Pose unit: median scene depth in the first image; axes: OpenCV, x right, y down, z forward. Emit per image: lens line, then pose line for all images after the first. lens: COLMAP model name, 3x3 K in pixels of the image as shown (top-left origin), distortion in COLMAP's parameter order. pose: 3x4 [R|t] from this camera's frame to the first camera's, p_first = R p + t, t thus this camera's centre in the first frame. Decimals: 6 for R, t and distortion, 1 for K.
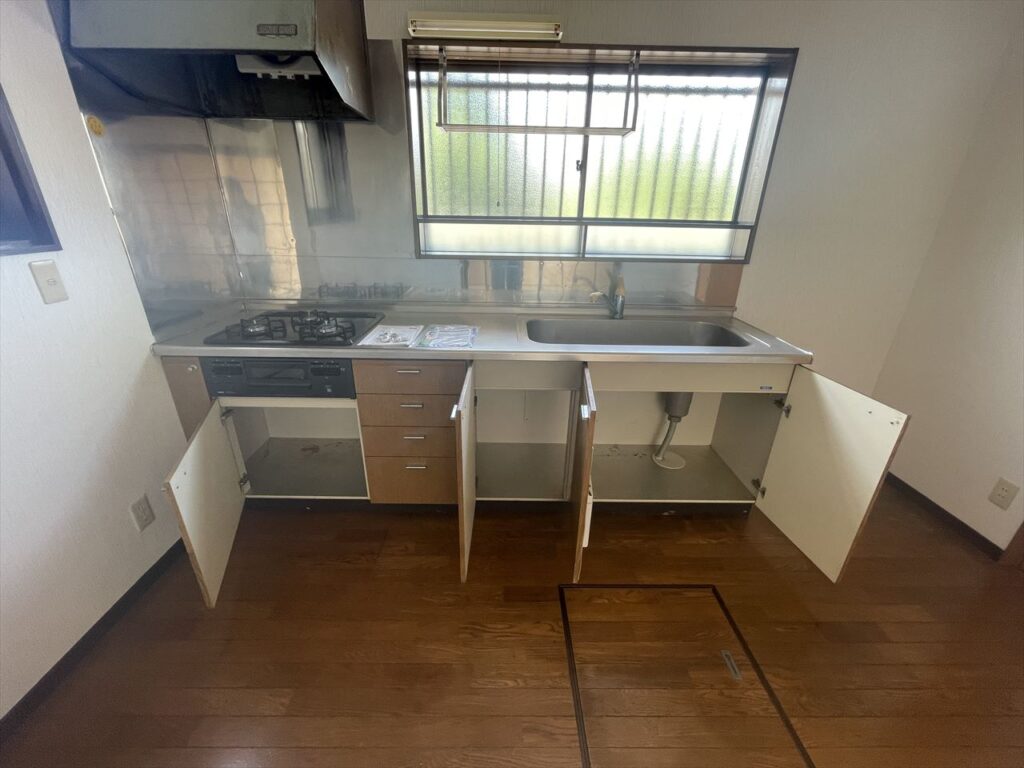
lens RADIAL K [[413.5, 0, 514.1], [0, 413.5, 384.8], [0, 0, 1]] dist [0.001397, 0.000225]
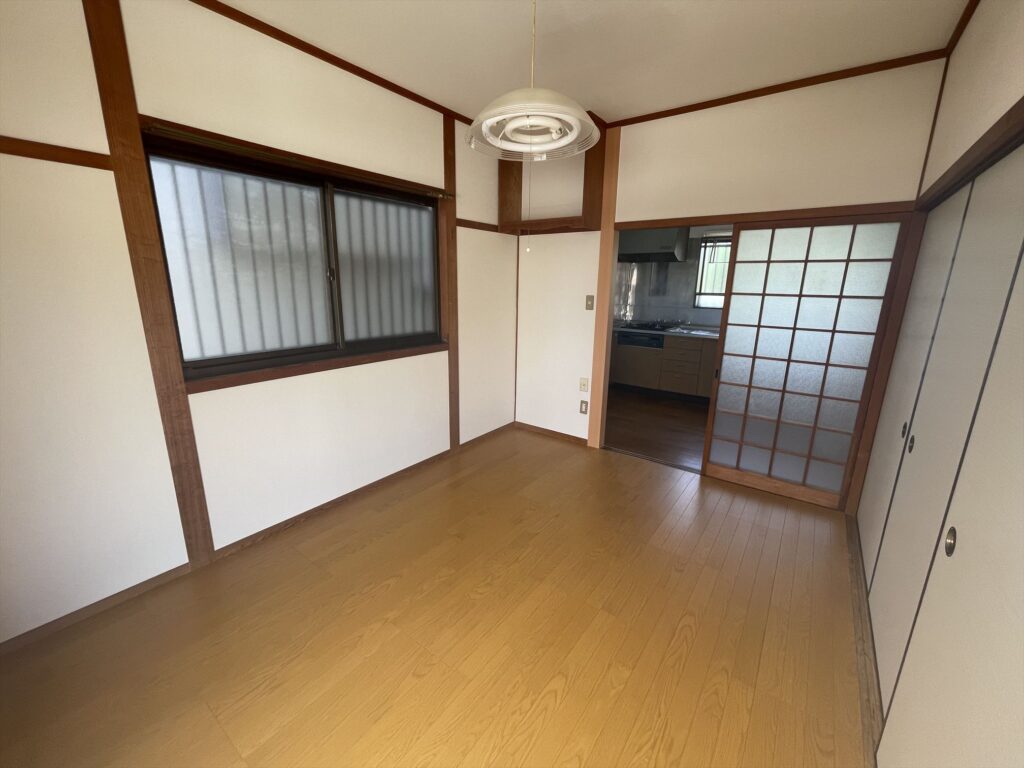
lens RADIAL K [[413.5, 0, 514.5], [0, 413.5, 385.2], [0, 0, 1]] dist [0.001397, 0.000225]
pose [[0.804429, 0.127485, -0.580208, 0.449280], [-0.231211, 0.966877, -0.108118, 0.729251], [0.547206, 0.221124, 0.807260, -1.661453]]
